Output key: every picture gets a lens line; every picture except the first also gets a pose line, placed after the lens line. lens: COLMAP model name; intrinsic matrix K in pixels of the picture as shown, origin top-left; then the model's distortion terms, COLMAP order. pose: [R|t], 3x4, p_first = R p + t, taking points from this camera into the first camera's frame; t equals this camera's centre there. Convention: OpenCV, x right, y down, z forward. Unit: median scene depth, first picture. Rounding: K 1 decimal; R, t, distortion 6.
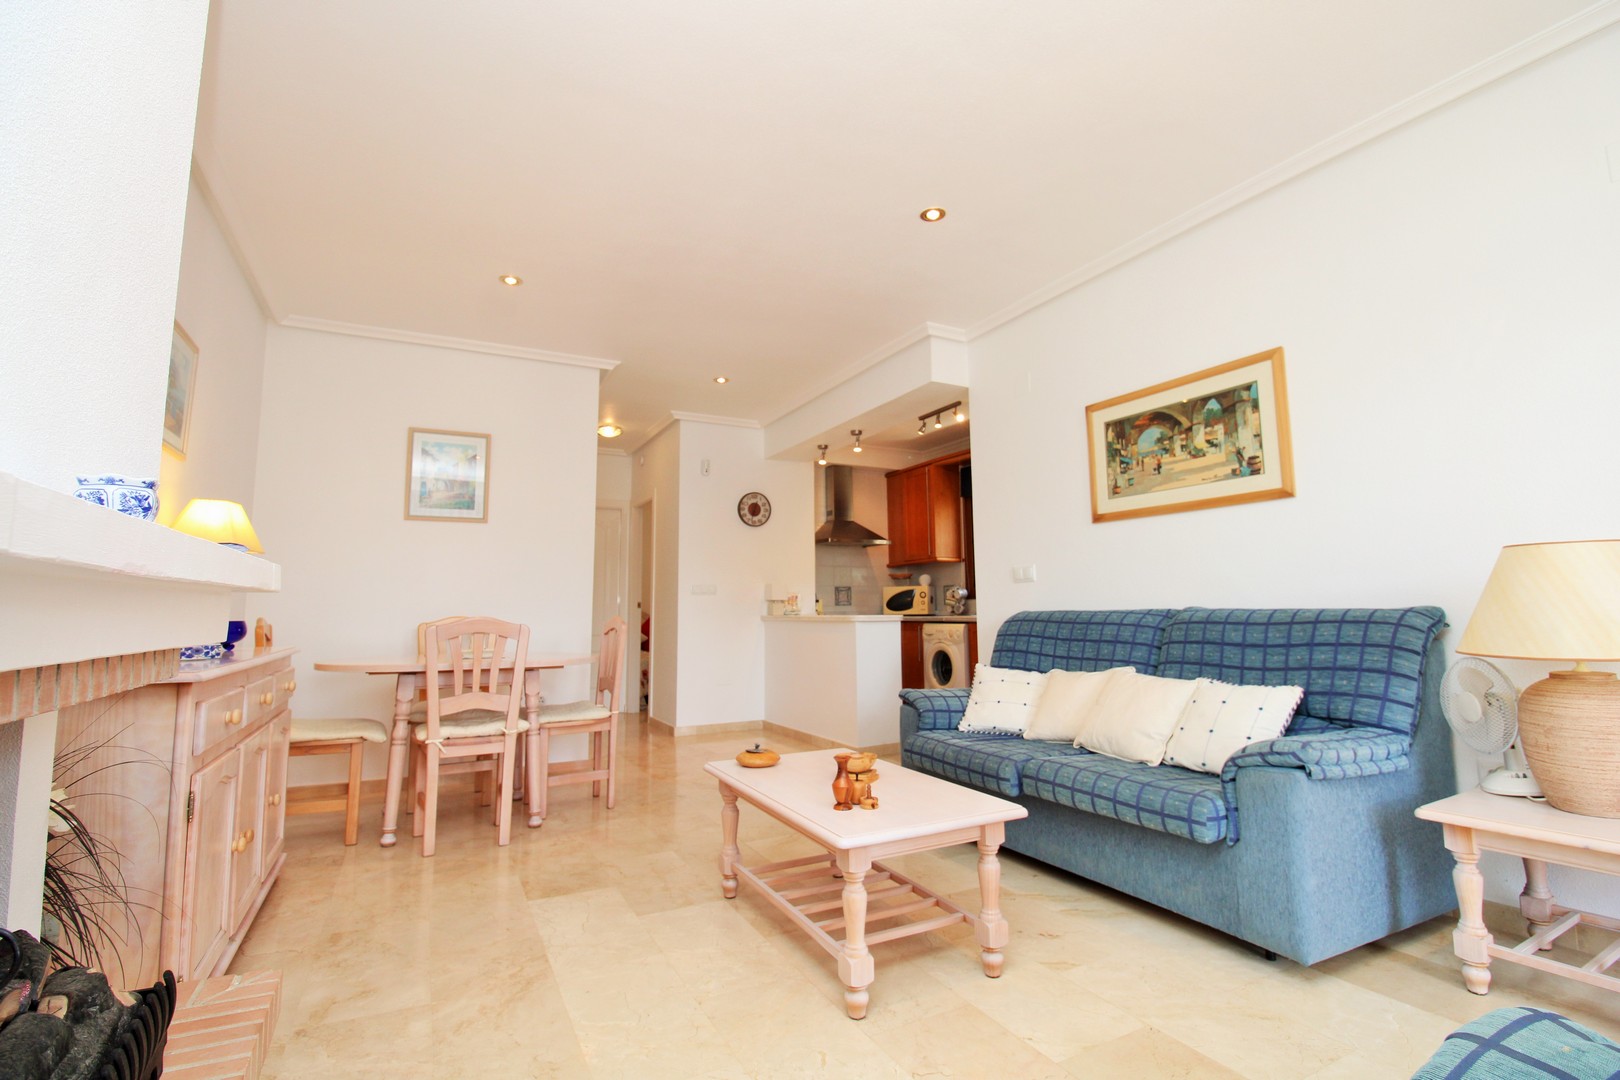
lens RADIAL K [[750.3, 0, 815.4], [0, 750.3, 532.8], [0, 0, 1]] dist [-0.006423, -0.004843]
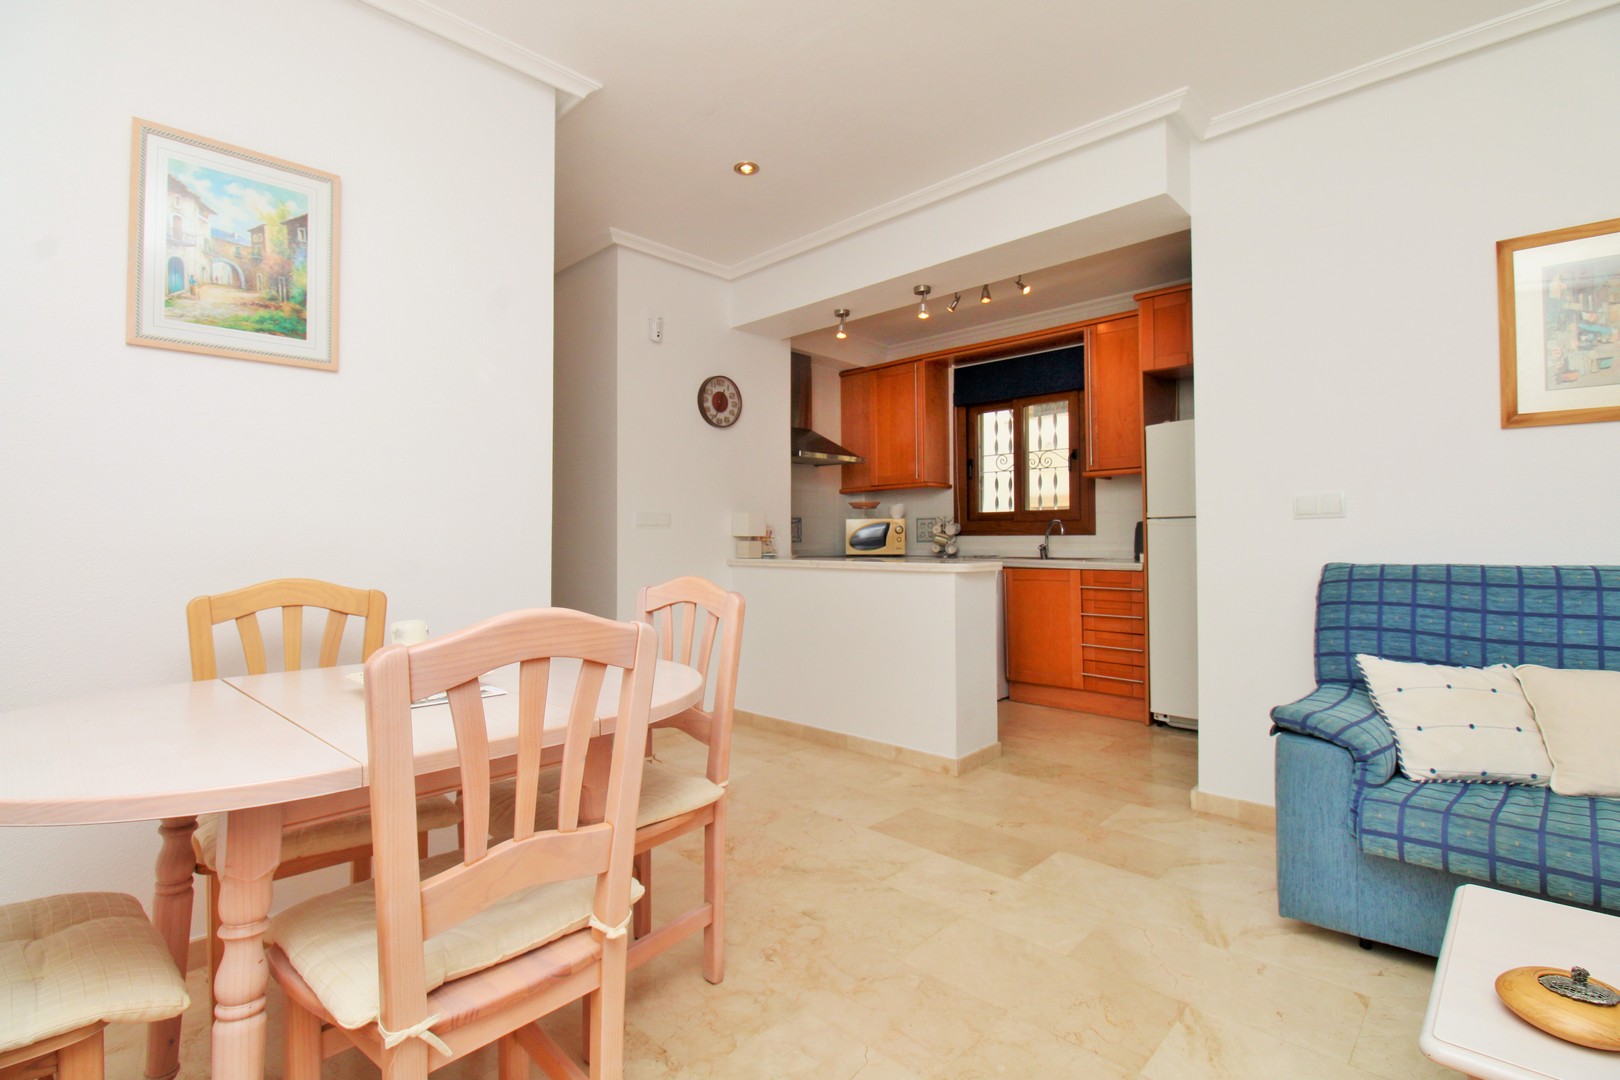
lens RADIAL K [[750.3, 0, 800.6], [0, 750.3, 543.9], [0, 0, 1]] dist [-0.006423, -0.004843]
pose [[0.956653, 0.009728, 0.291068, -0.296726], [-0.041382, 0.993842, 0.102793, 0.033674], [-0.288276, -0.110382, 0.951164, 0.463604]]
